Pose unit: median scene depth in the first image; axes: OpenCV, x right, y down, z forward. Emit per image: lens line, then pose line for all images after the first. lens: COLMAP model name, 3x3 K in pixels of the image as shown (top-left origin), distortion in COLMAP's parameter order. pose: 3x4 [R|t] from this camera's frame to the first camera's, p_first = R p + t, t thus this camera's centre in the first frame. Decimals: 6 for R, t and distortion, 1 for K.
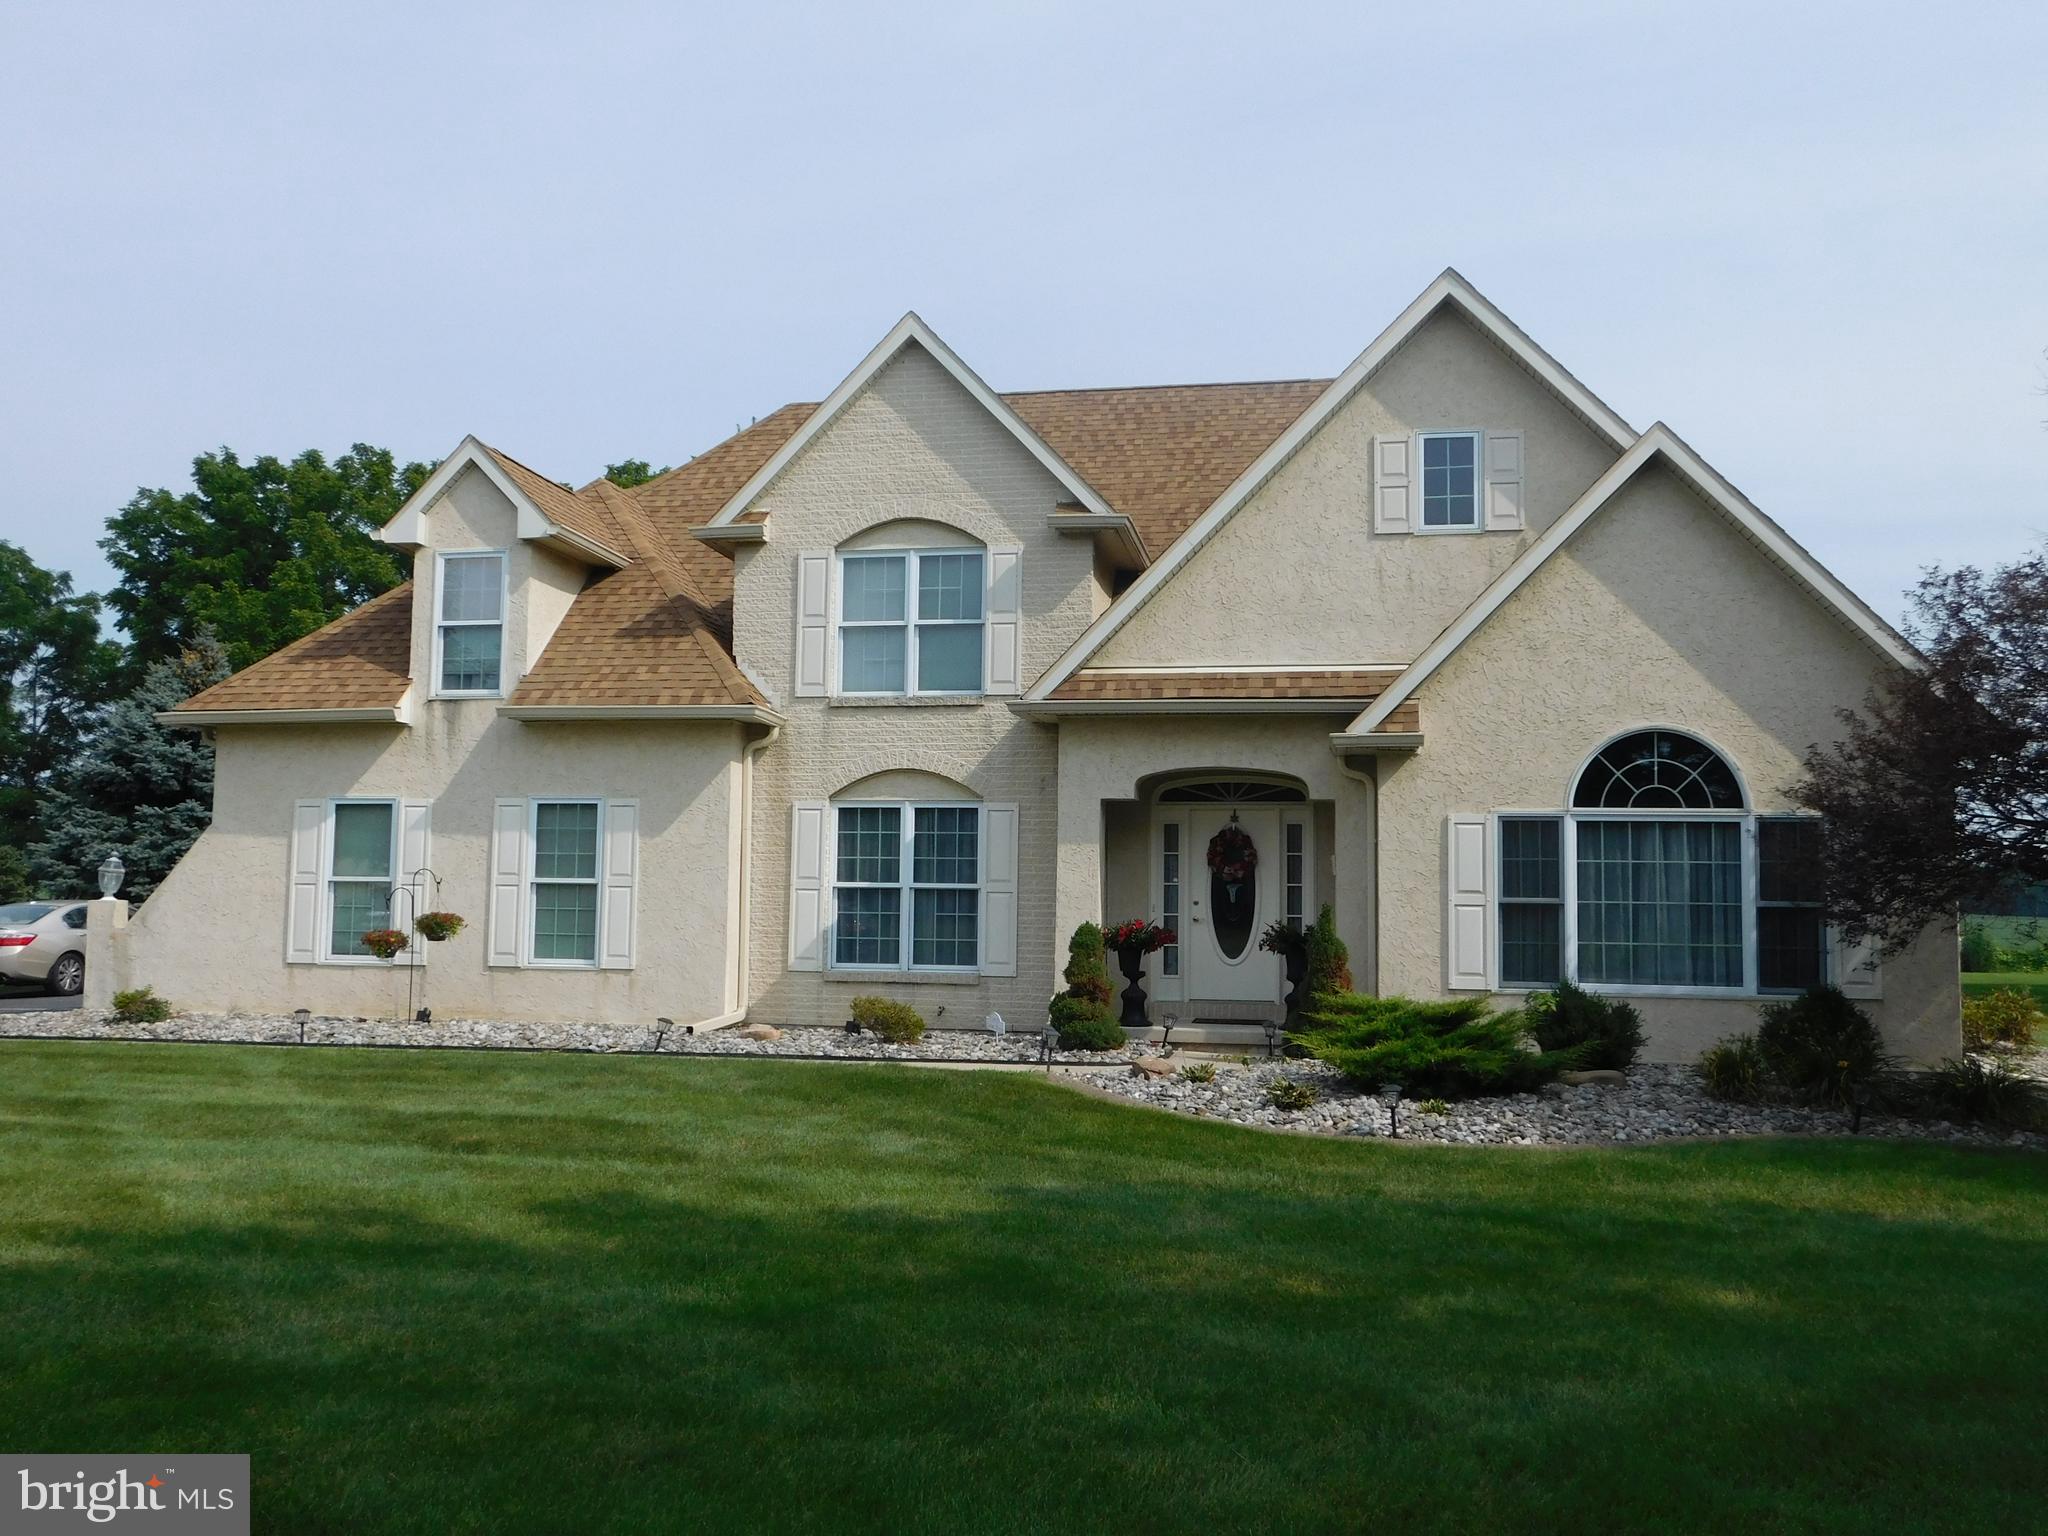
lens RADIAL K [[1649.9, 0, 1024.0], [0, 1649.9, 768.0], [0, 0, 1]] dist [0.013511, 0.008365]
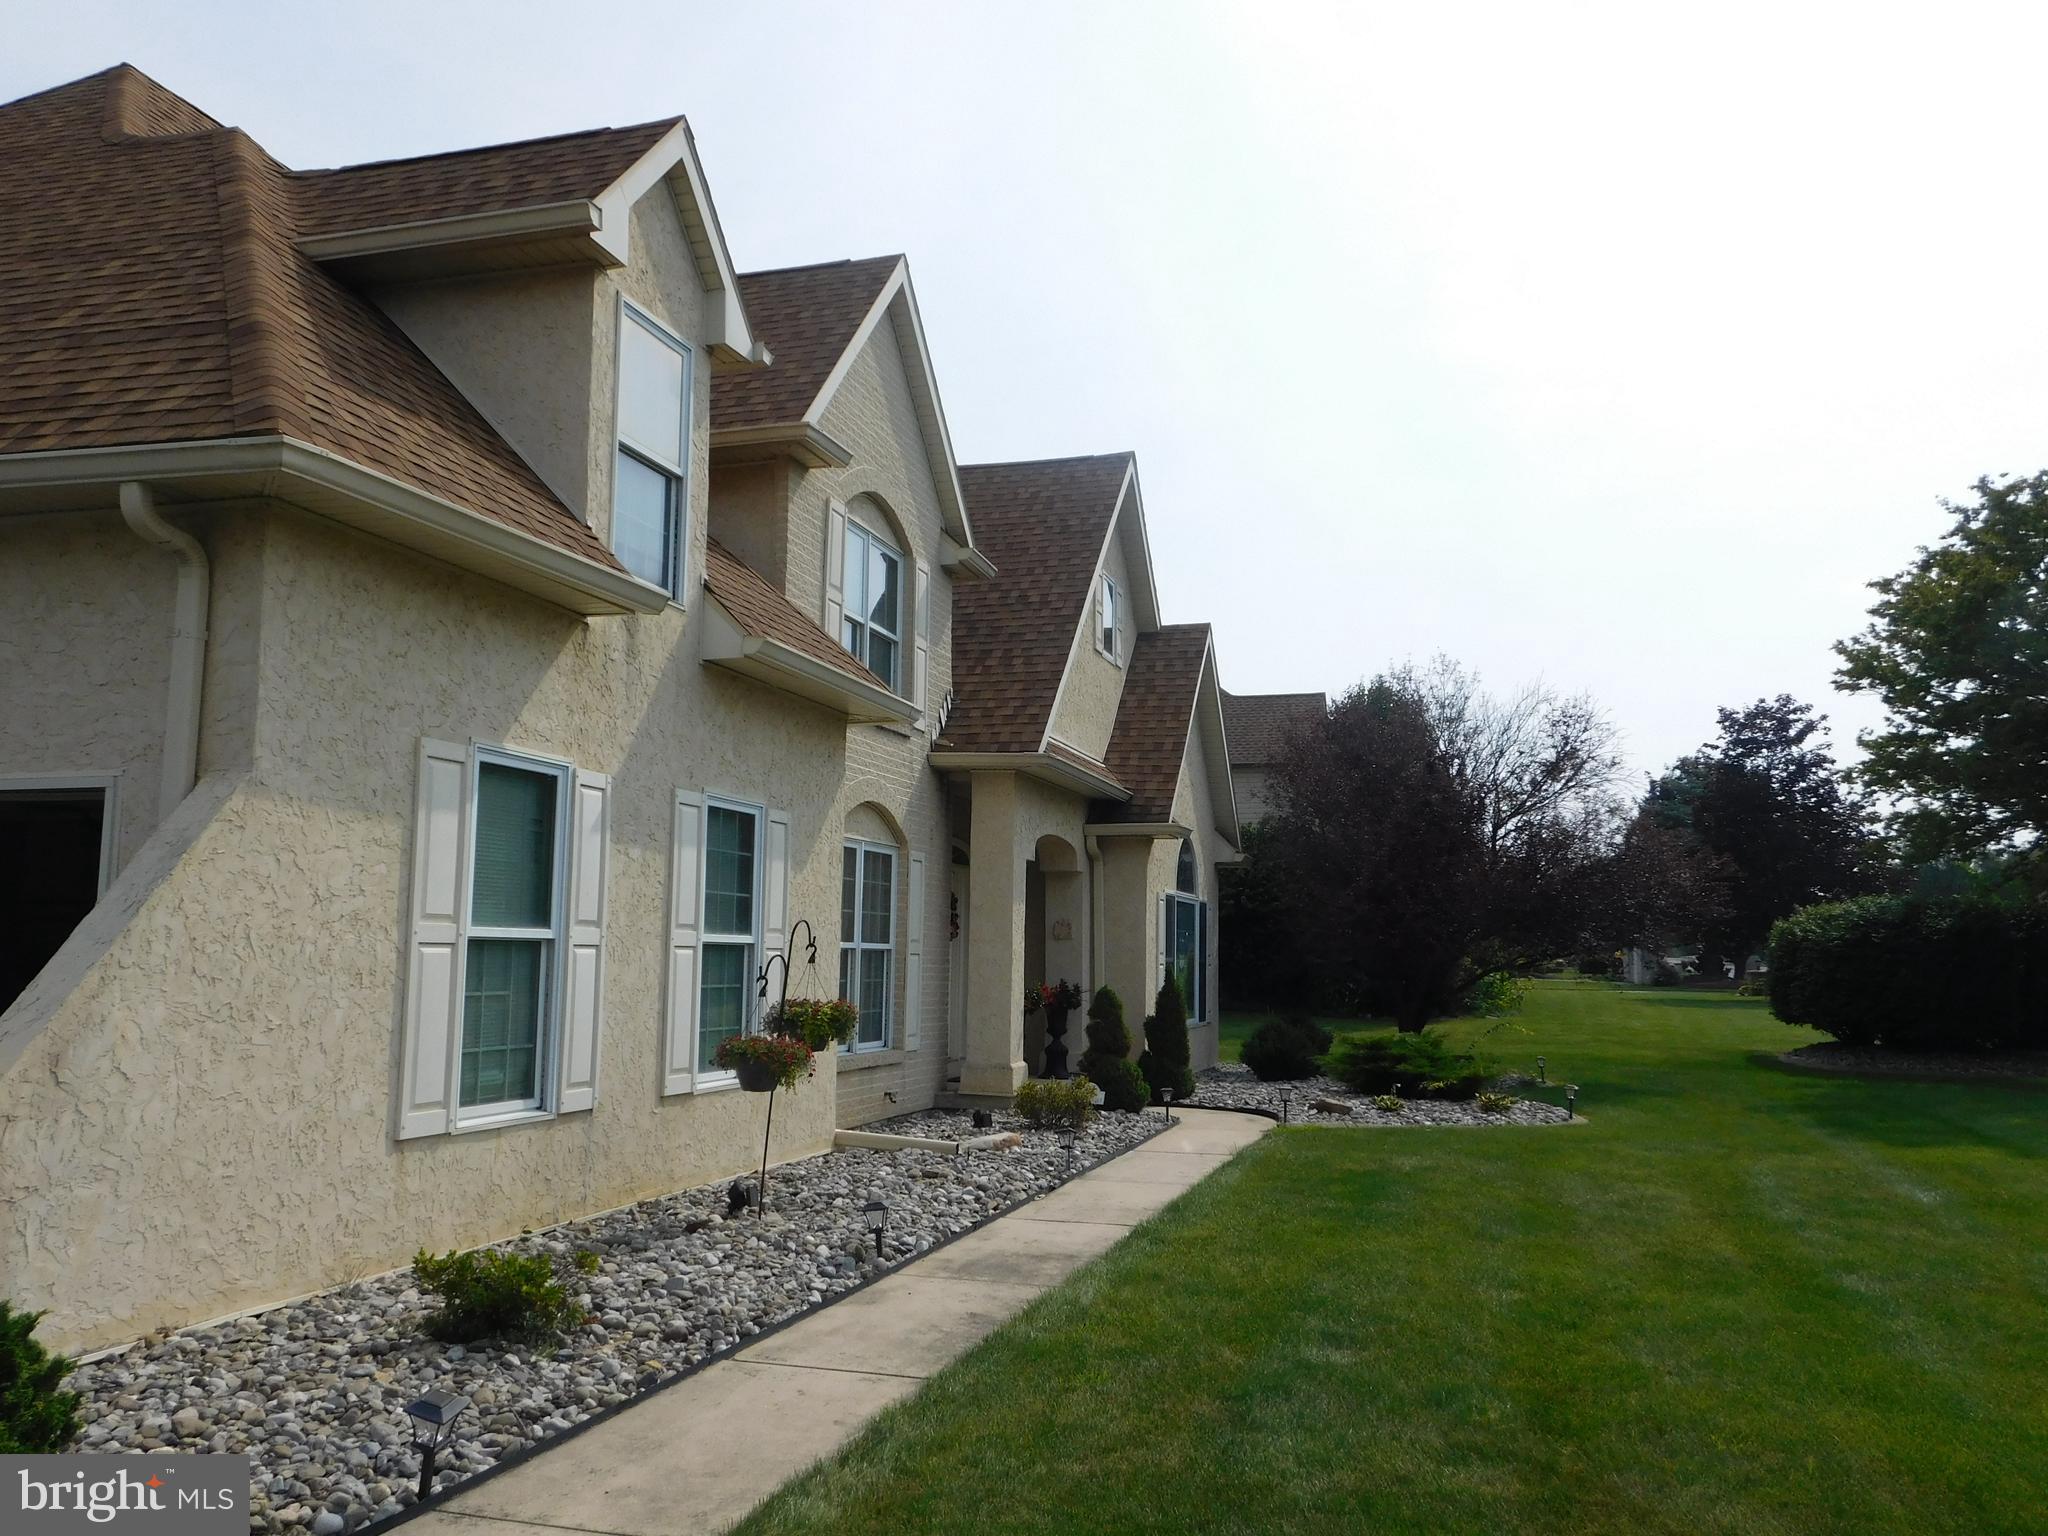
lens RADIAL K [[1649.9, 0, 1024.0], [0, 1649.9, 768.0], [0, 0, 1]] dist [0.013511, 0.008365]
pose [[0.090615, 0.103025, 0.990543, -0.869878], [-0.088232, 0.991554, -0.095058, 0.054394], [-0.991970, -0.078783, 0.098939, 0.844292]]
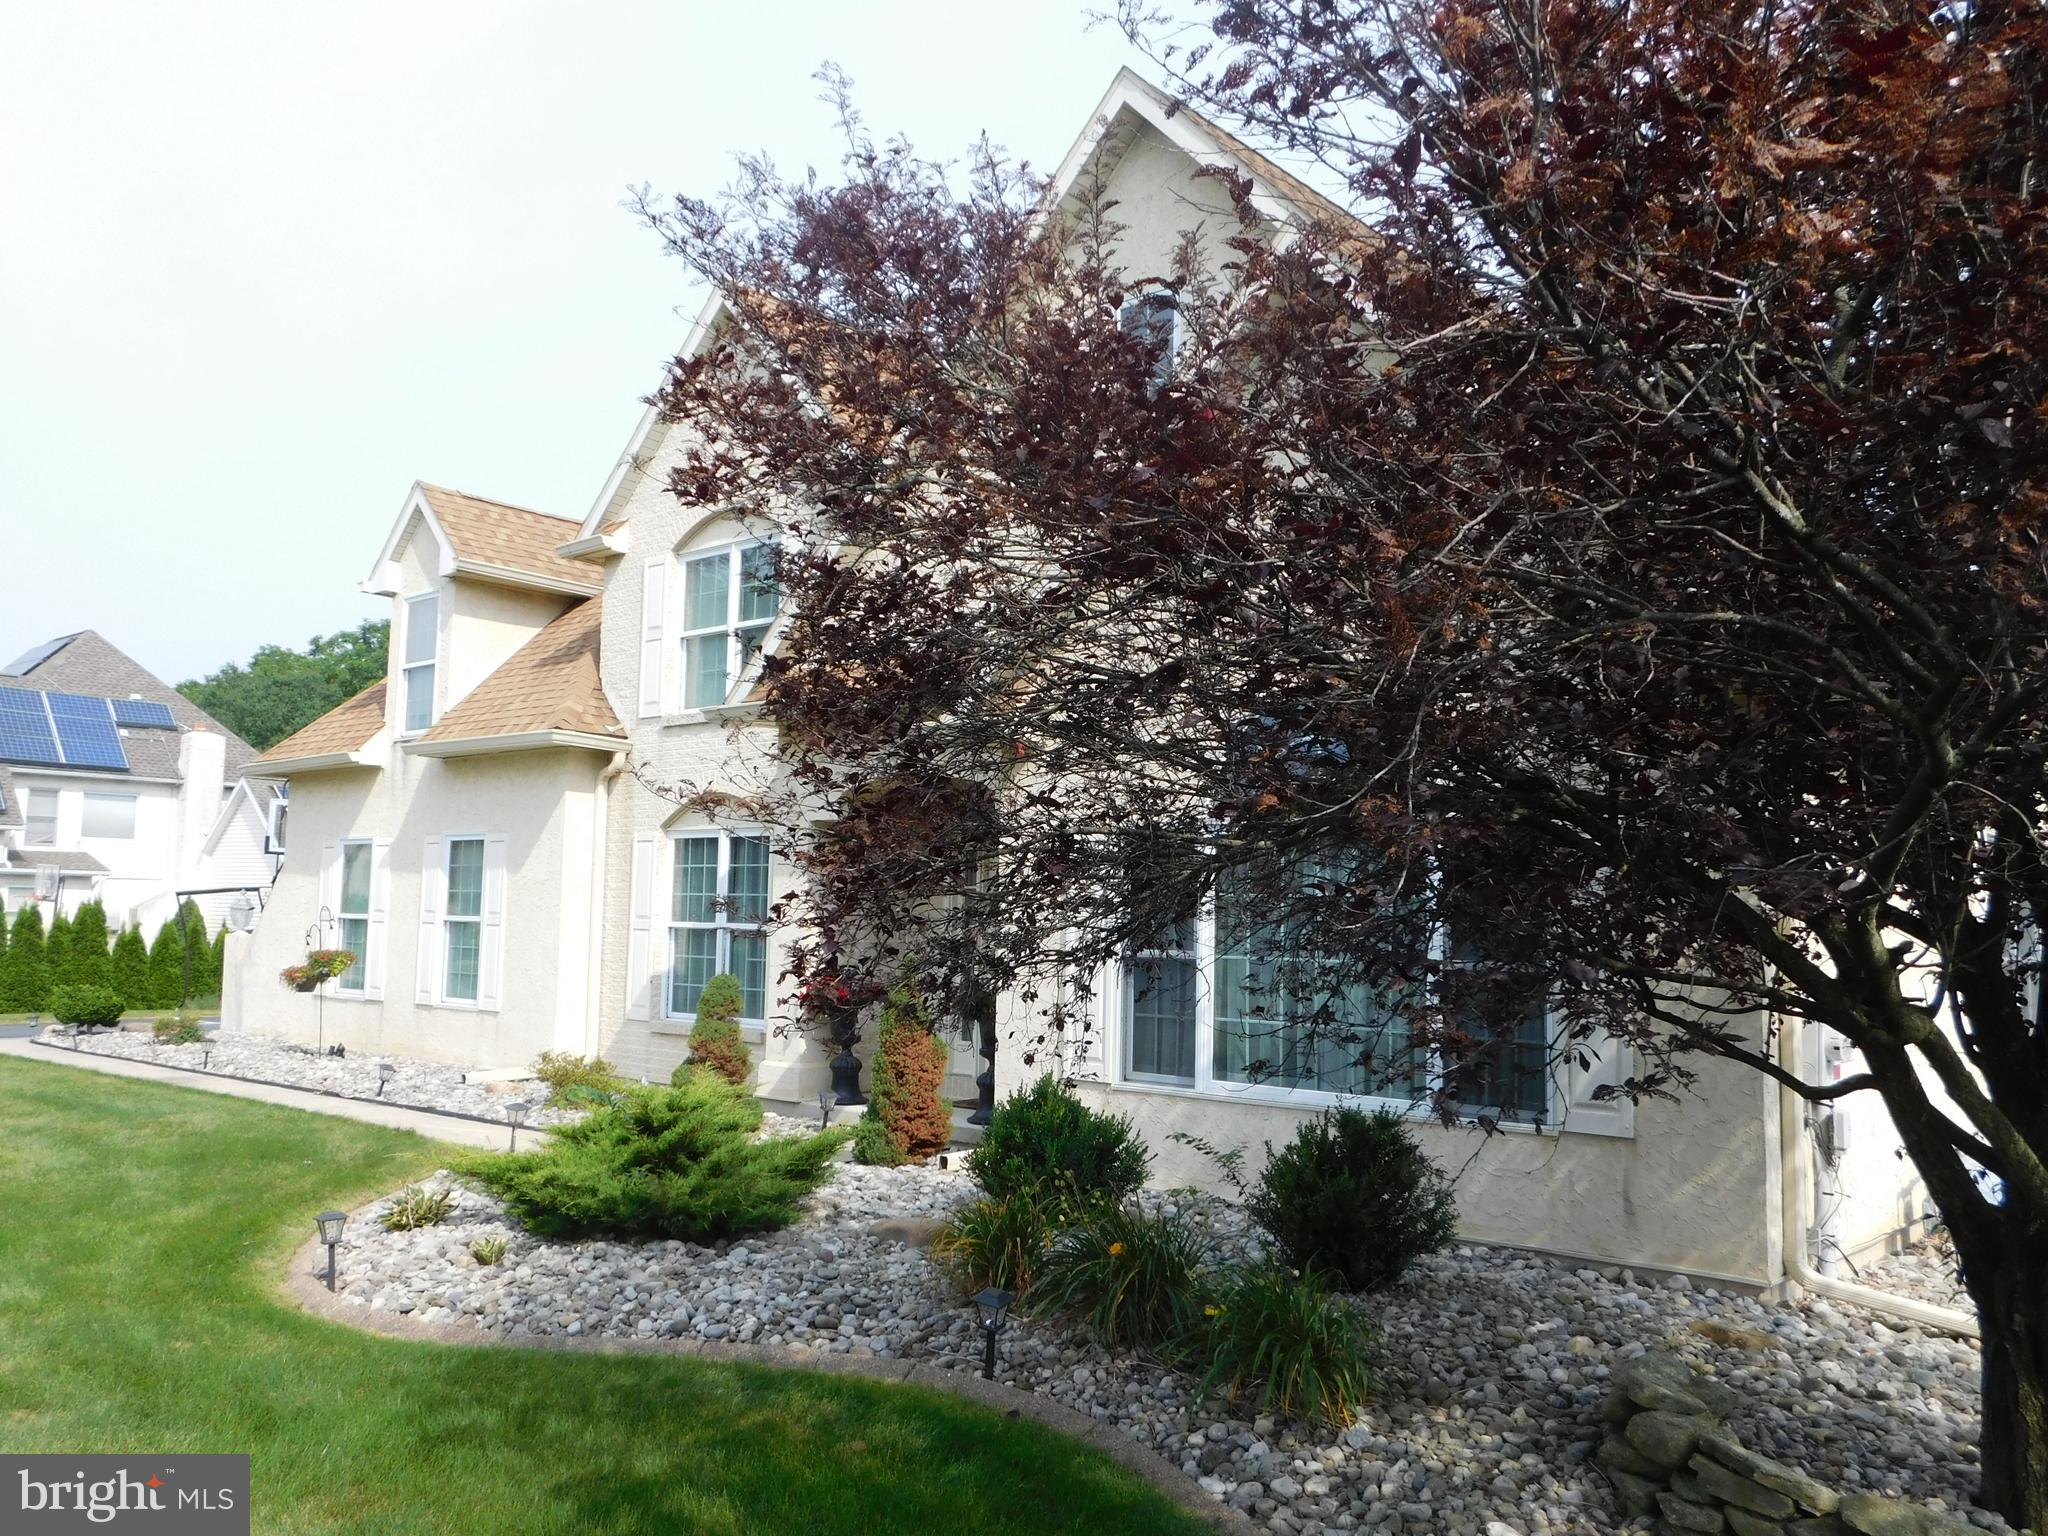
lens RADIAL K [[1649.9, 0, 1024.0], [0, 1649.9, 768.0], [0, 0, 1]] dist [0.013511, 0.008365]
pose [[0.855954, -0.041557, -0.515379, 0.518548], [0.029467, 0.999066, -0.031620, 0.019842], [0.516211, 0.011879, 0.856379, 0.332707]]
